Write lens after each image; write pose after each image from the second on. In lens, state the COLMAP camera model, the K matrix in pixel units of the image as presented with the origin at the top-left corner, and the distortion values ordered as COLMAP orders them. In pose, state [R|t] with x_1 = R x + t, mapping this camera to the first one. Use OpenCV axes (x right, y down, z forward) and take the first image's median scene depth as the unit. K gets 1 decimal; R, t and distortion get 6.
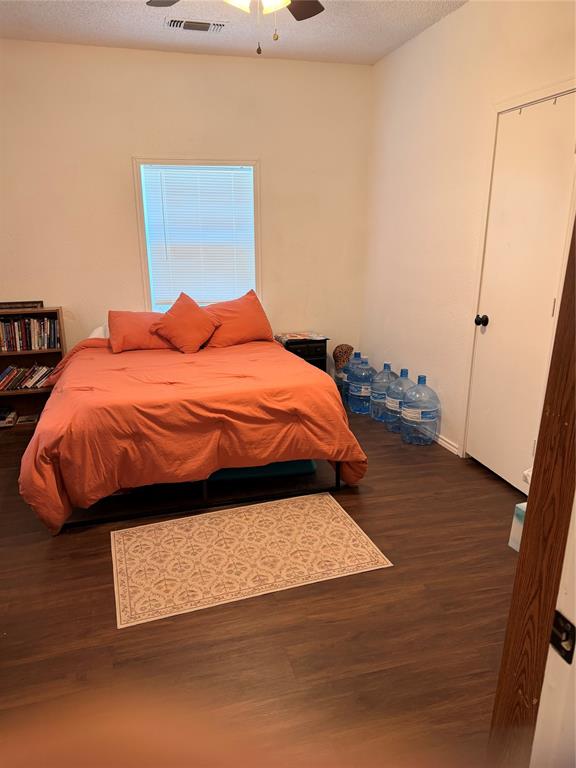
lens RADIAL K [[533.6, 0, 288.0], [0, 533.6, 384.0], [0, 0, 1]] dist [0.128640, -0.169620]
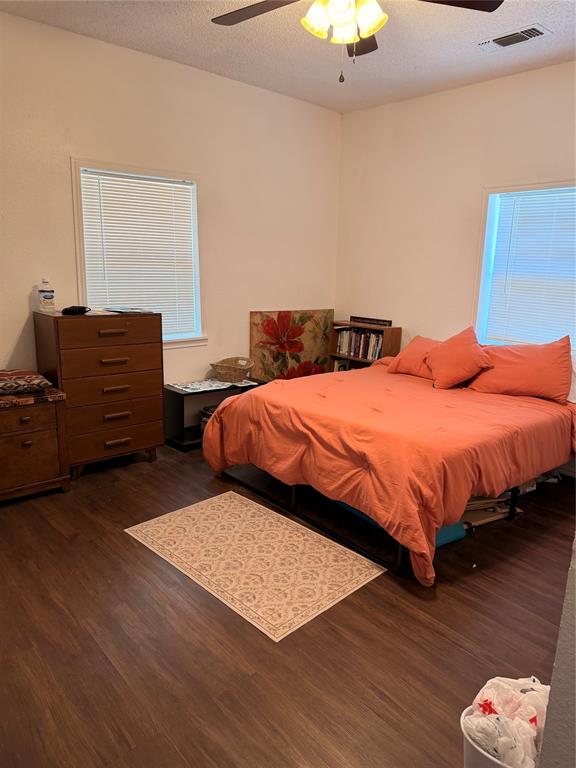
lens RADIAL K [[533.6, 0, 288.0], [0, 533.6, 384.0], [0, 0, 1]] dist [0.128640, -0.169620]
pose [[0.427400, 0.218099, -0.877361, 0.733448], [-0.272695, 0.956365, 0.104898, -0.126235], [0.861955, 0.194418, 0.468225, 0.456308]]
